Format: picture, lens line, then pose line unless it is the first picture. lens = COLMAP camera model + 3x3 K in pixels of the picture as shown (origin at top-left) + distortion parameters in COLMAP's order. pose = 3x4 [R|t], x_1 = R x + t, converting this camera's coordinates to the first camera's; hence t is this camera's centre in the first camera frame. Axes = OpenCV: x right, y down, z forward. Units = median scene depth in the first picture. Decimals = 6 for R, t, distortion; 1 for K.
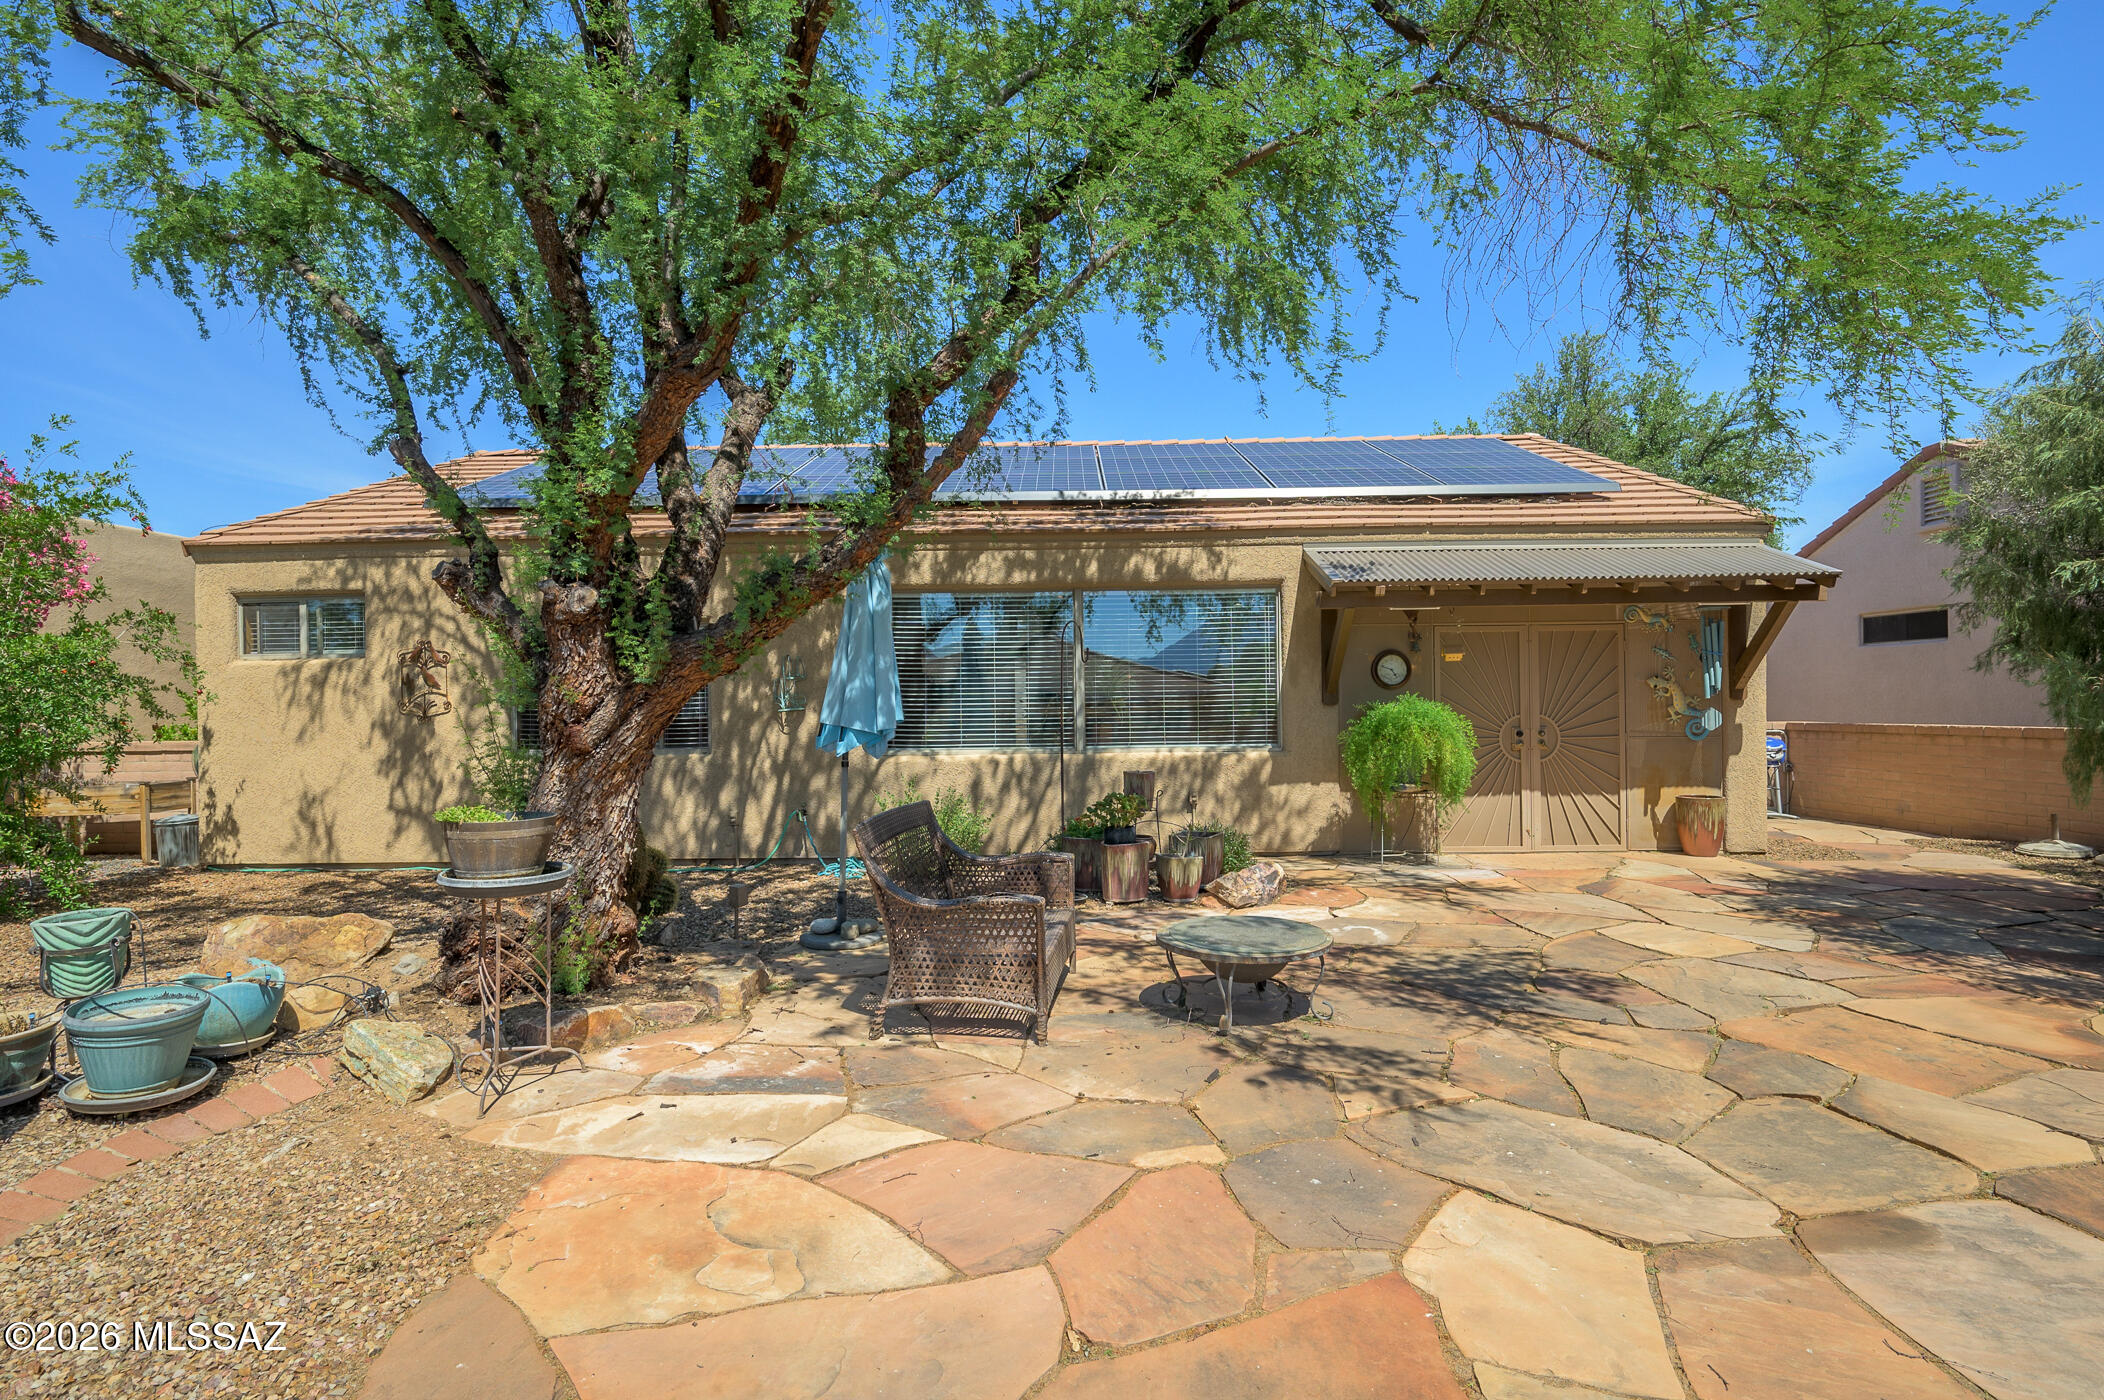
lens RADIAL K [[1038.6, 0, 1052.0], [0, 1038.6, 700.0], [0, 0, 1]] dist [-0.000021, -0.000885]
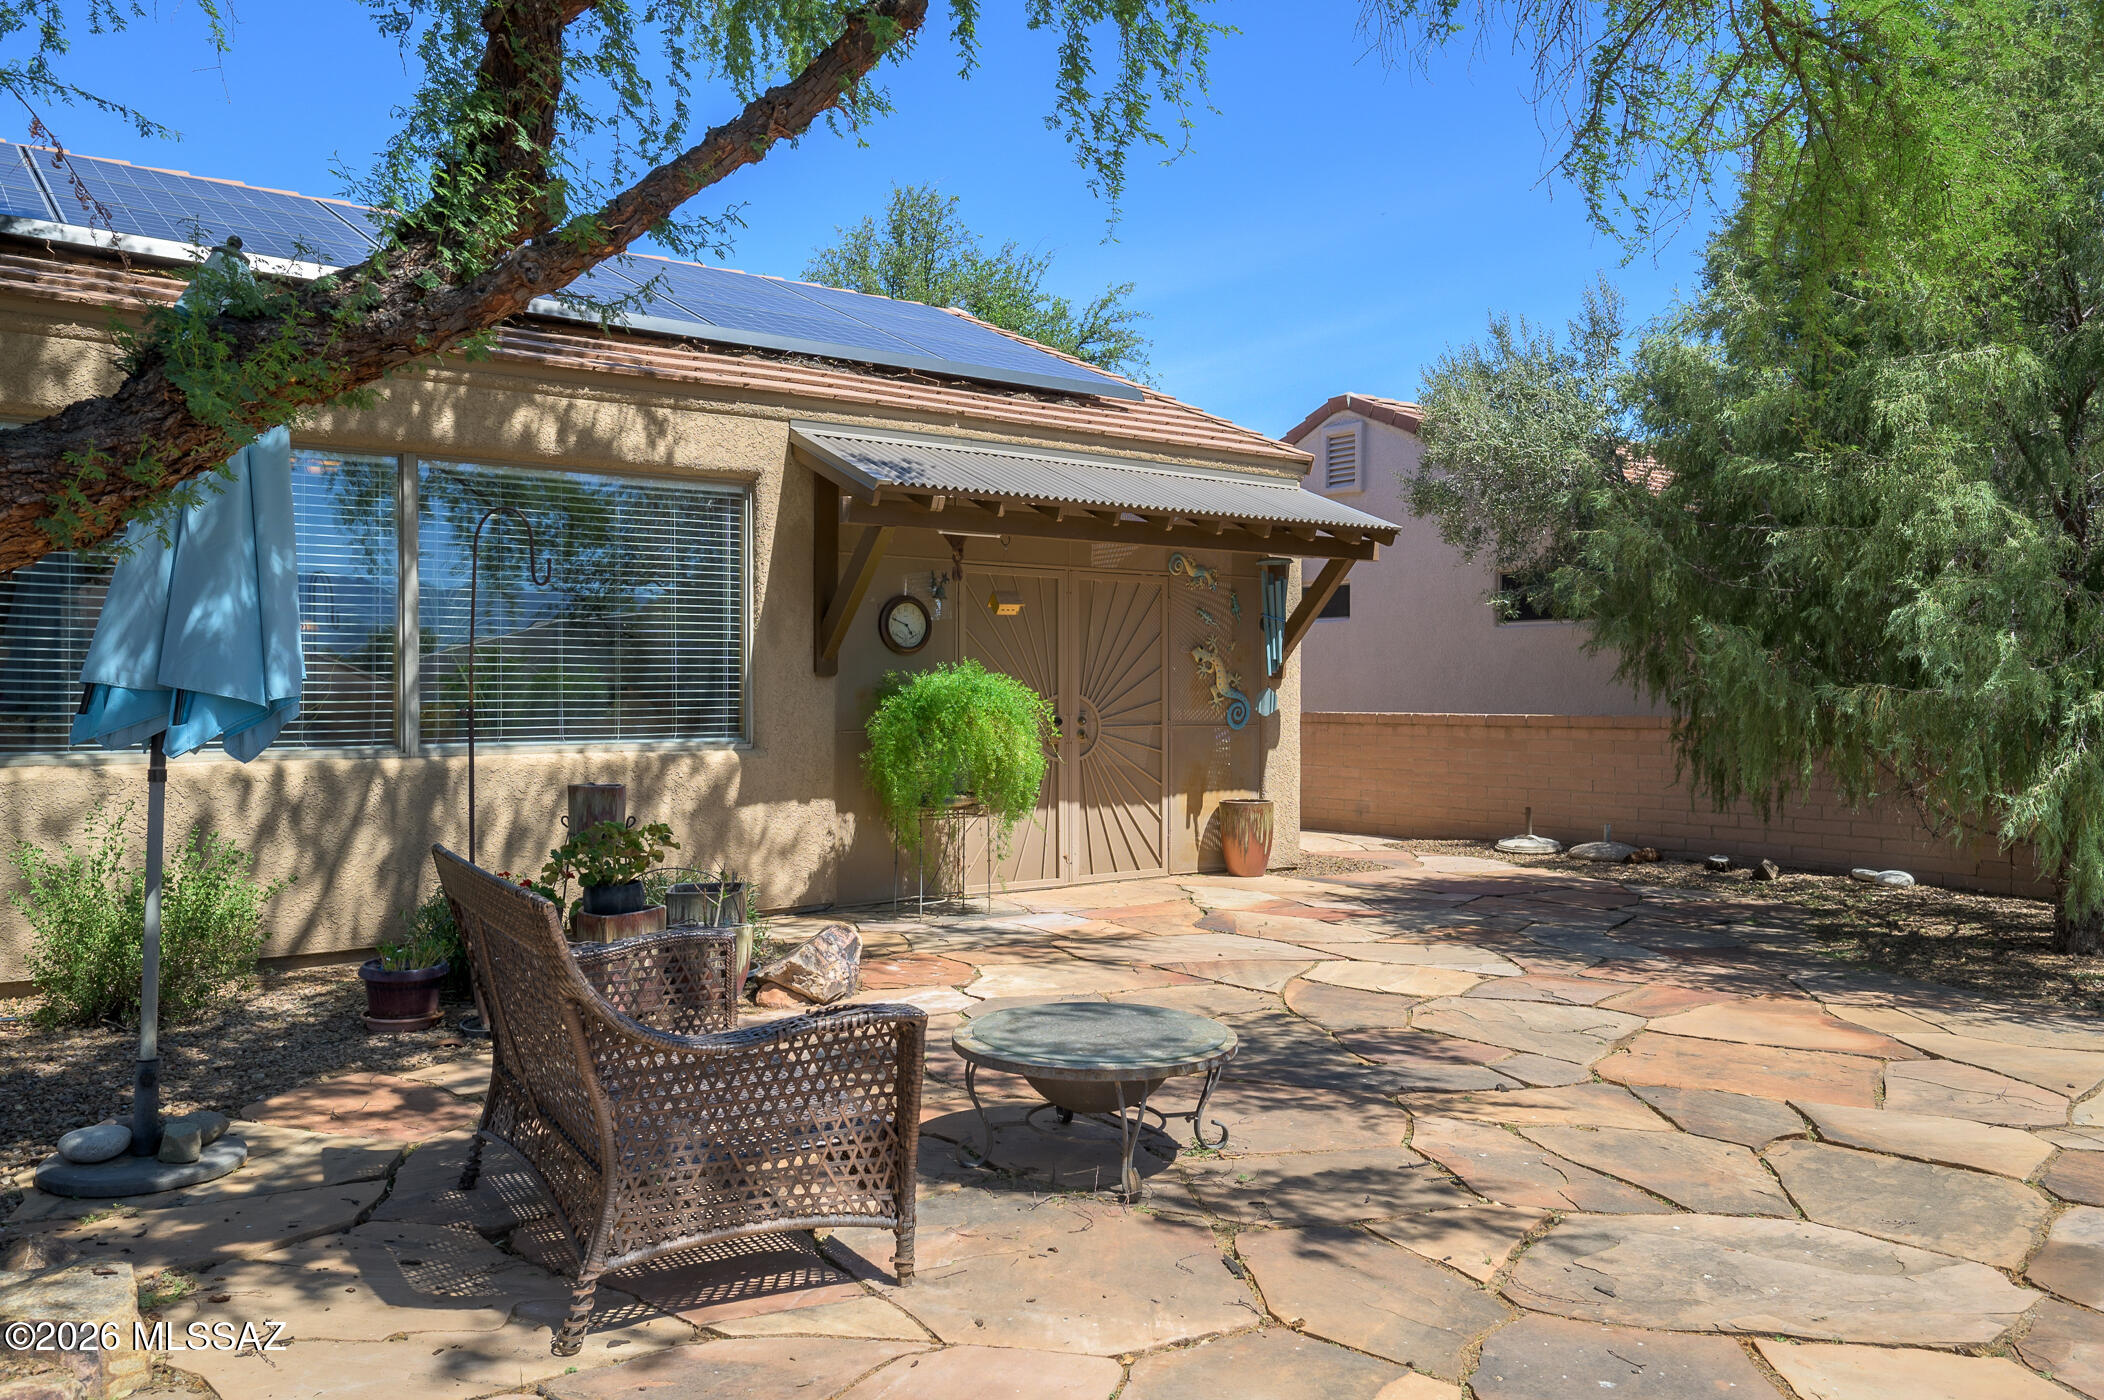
lens RADIAL K [[1555.0, 0, 1059.2], [0, 1555.0, 704.7], [0, 0, 1]] dist [-0.000011, -0.000511]
pose [[0.793425, 0.004777, 0.608650, -0.207730], [-0.009638, 0.999942, 0.004715, 0.016144], [-0.608592, -0.009607, 0.793425, 0.158323]]
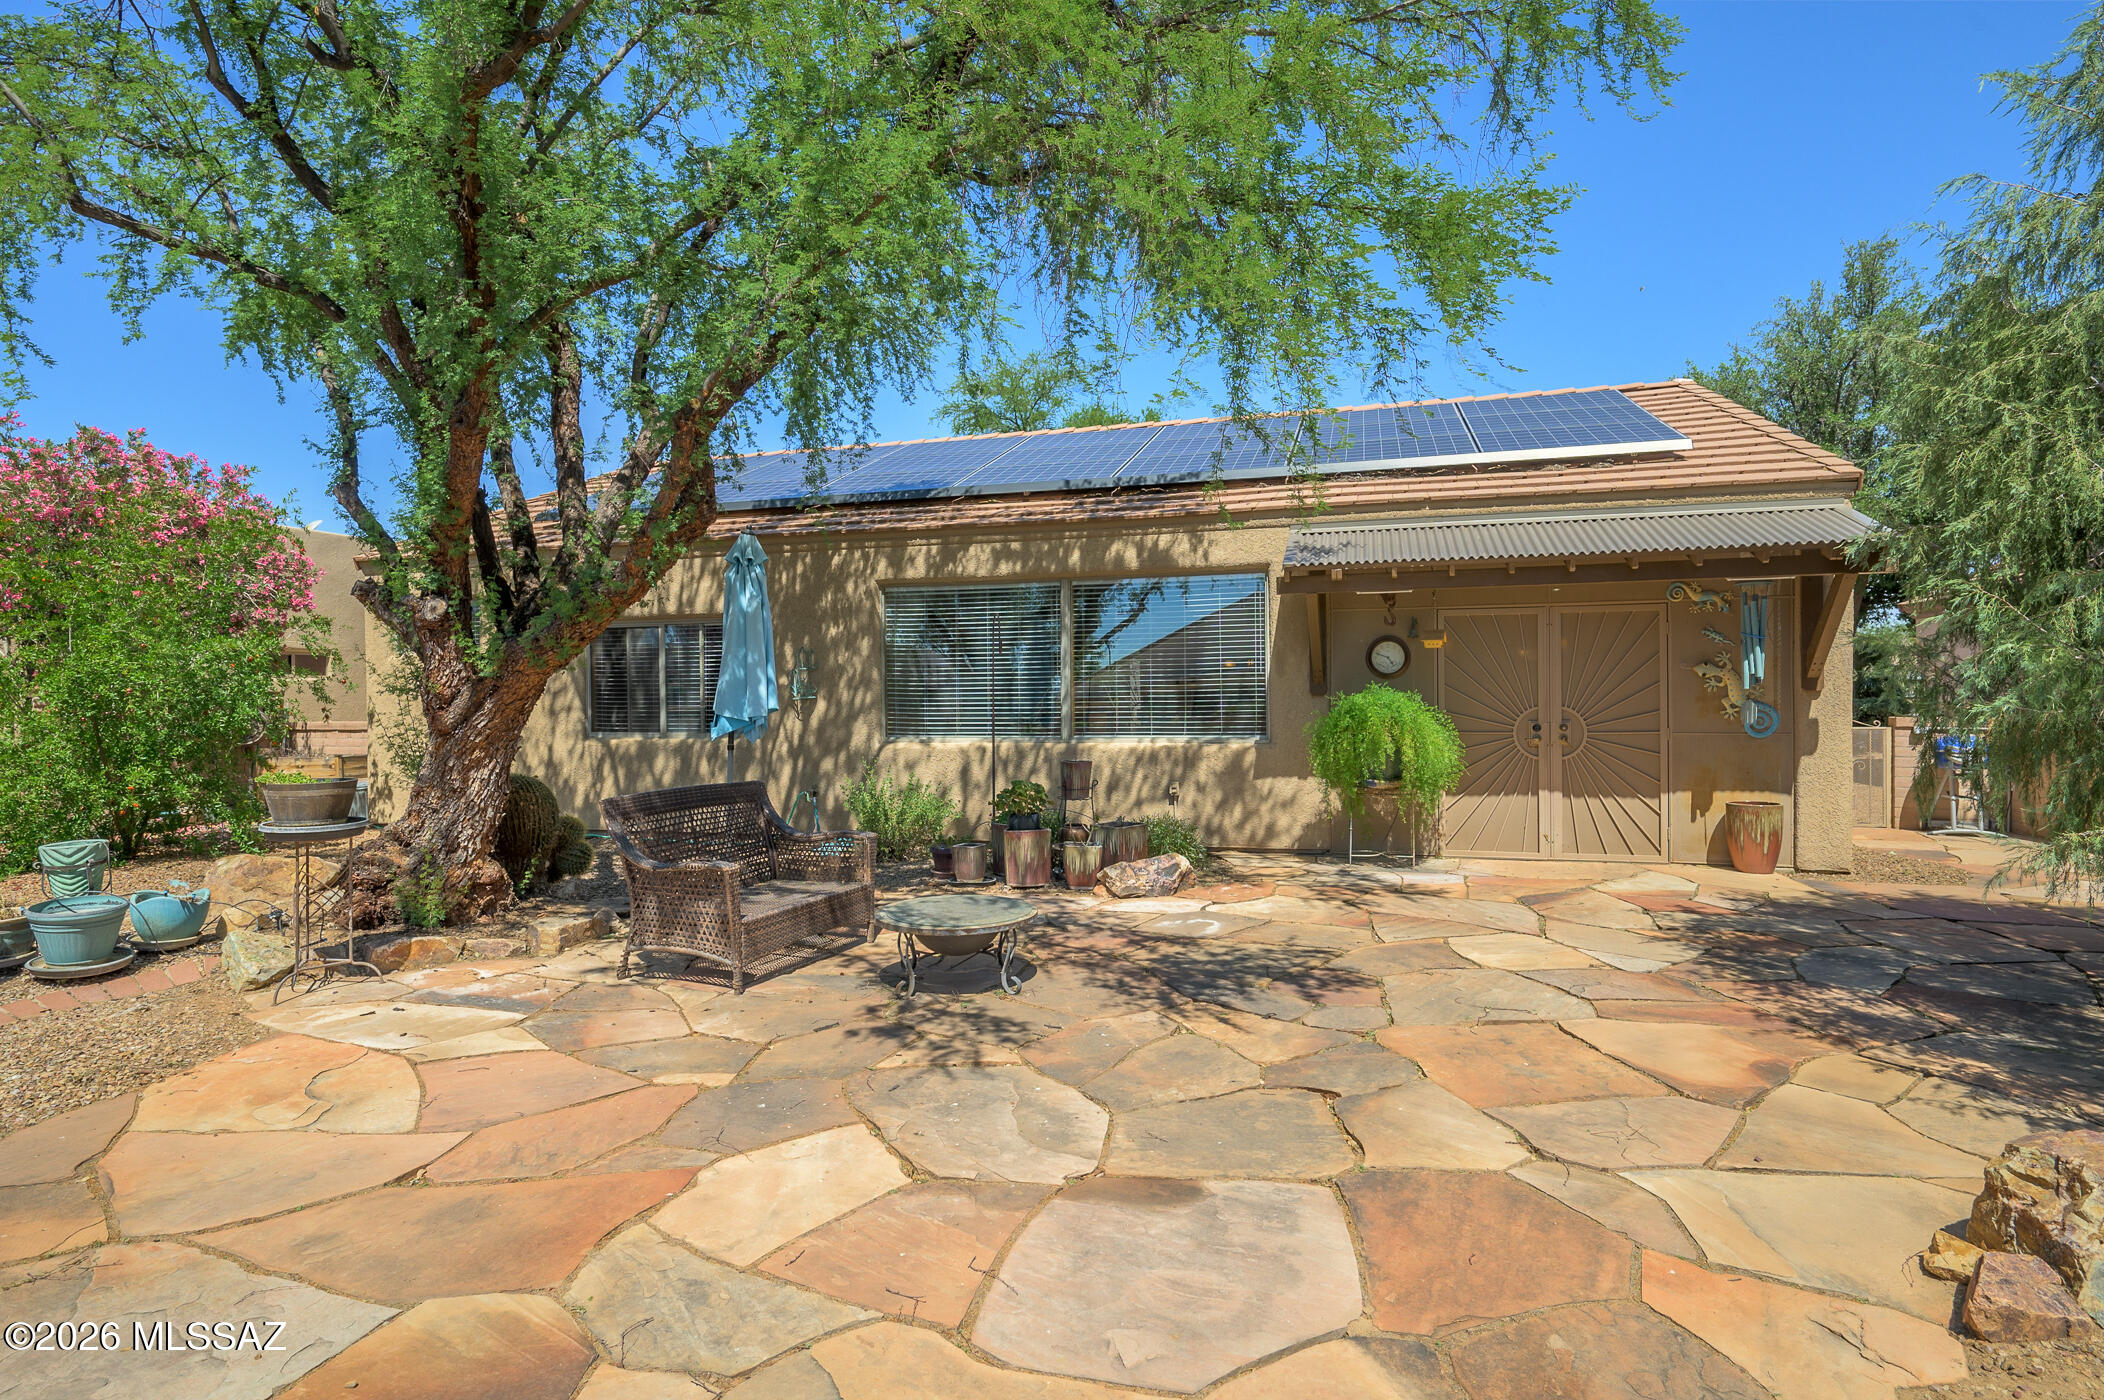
lens RADIAL K [[1106.4, 0, 1052.0], [0, 1106.4, 700.0], [0, 0, 1]] dist [-0.002018, 0.000167]
pose [[0.963759, 0.004429, -0.266737, 0.313556], [-0.001082, 0.999919, 0.012695, -0.003216], [0.266771, -0.011946, 0.963686, -0.037638]]
